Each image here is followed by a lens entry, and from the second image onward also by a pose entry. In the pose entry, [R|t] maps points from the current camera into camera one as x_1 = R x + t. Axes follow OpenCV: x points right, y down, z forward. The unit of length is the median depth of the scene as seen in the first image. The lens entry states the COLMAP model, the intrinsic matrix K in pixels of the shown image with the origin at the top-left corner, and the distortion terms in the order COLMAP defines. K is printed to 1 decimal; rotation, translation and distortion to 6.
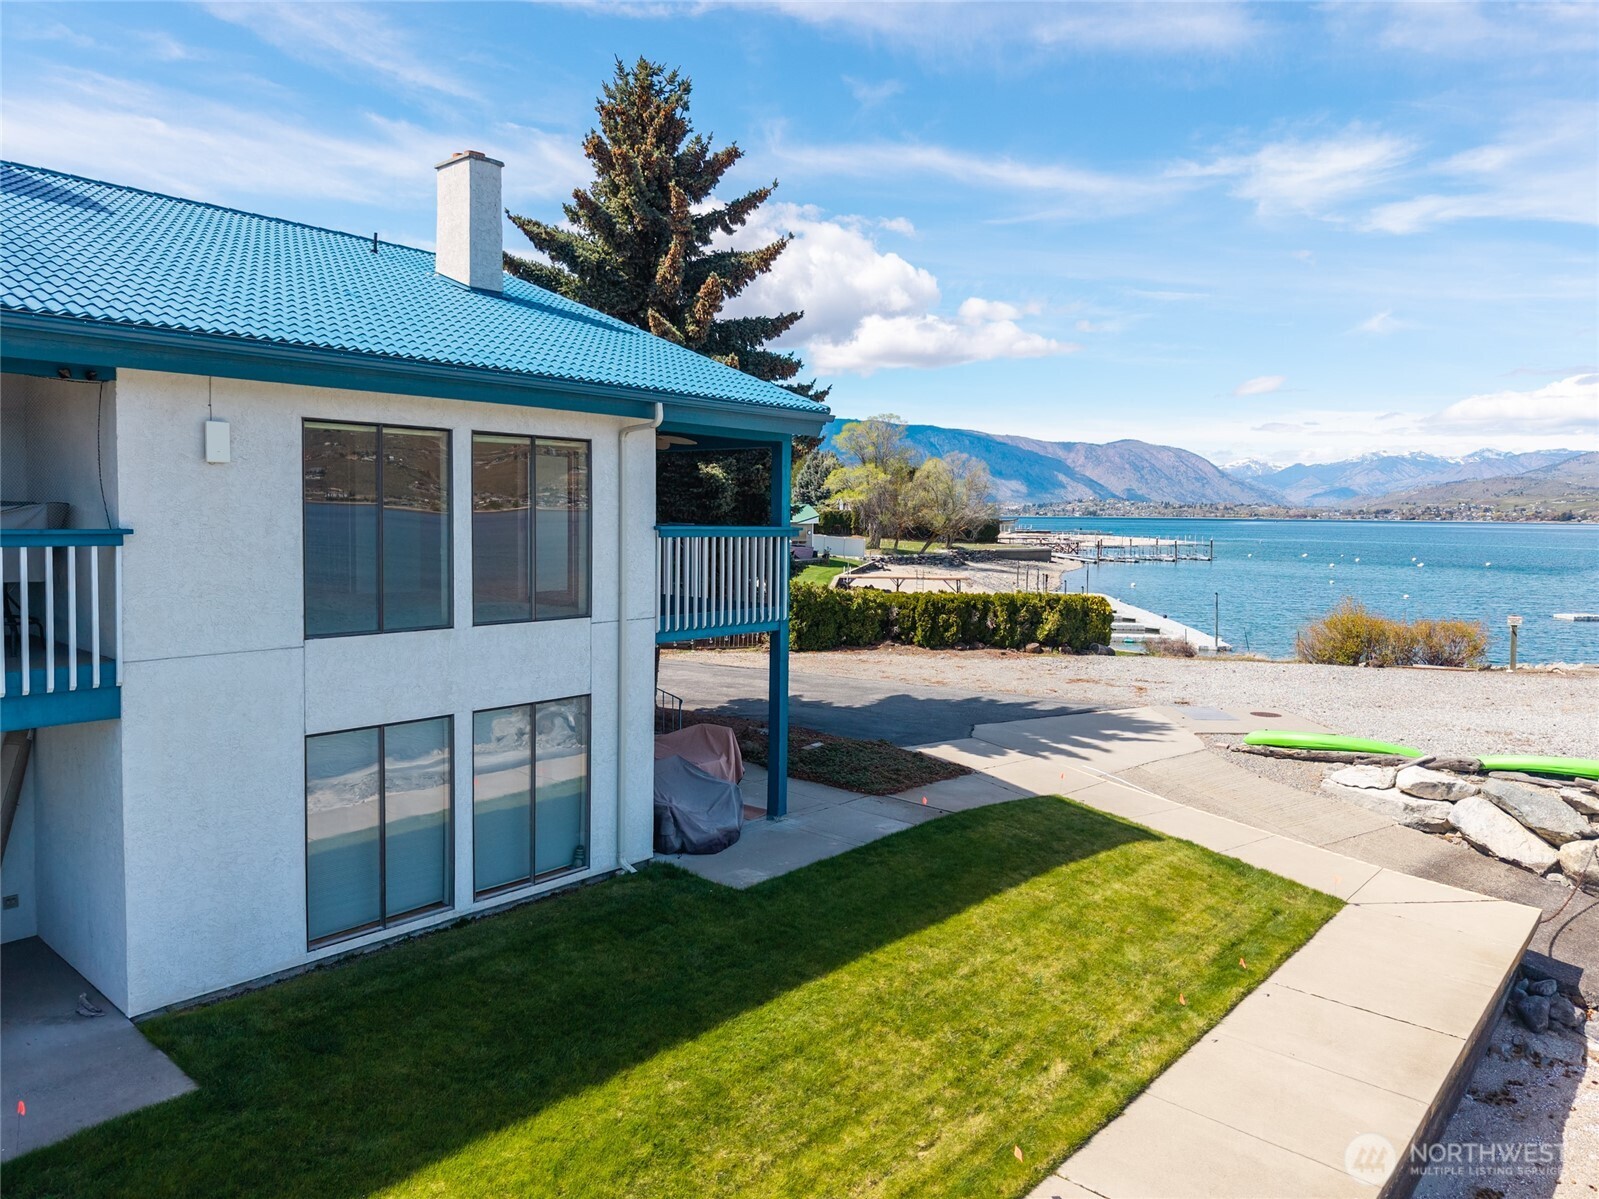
lens RADIAL K [[1074.8, 0, 763.5], [0, 1074.8, 581.8], [0, 0, 1]] dist [0.024600, -0.029492]
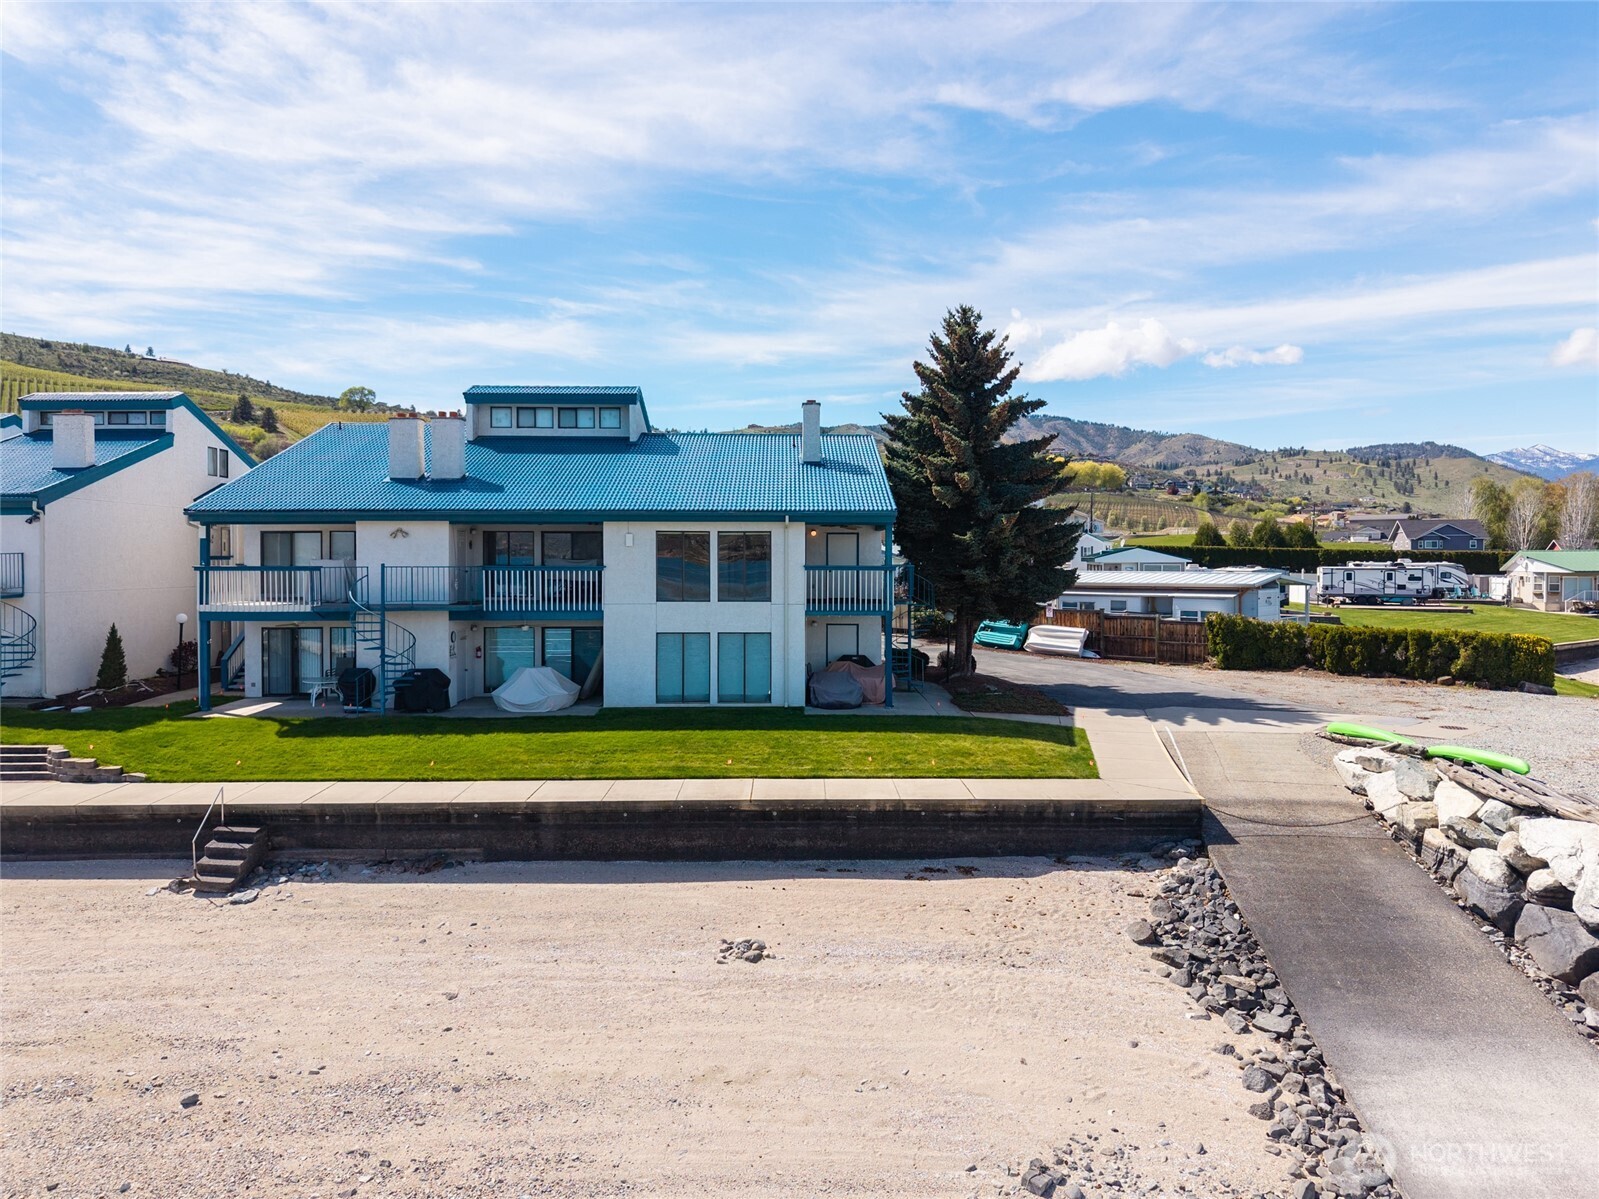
lens RADIAL K [[1074.8, 0, 795.2], [0, 1074.8, 575.8], [0, 0, 1]] dist [0.024600, -0.029492]
pose [[0.676086, 0.000032, -0.736822, 0.619499], [-0.040043, 0.998524, -0.036698, 0.022234], [0.735734, 0.054316, 0.675090, -0.234886]]
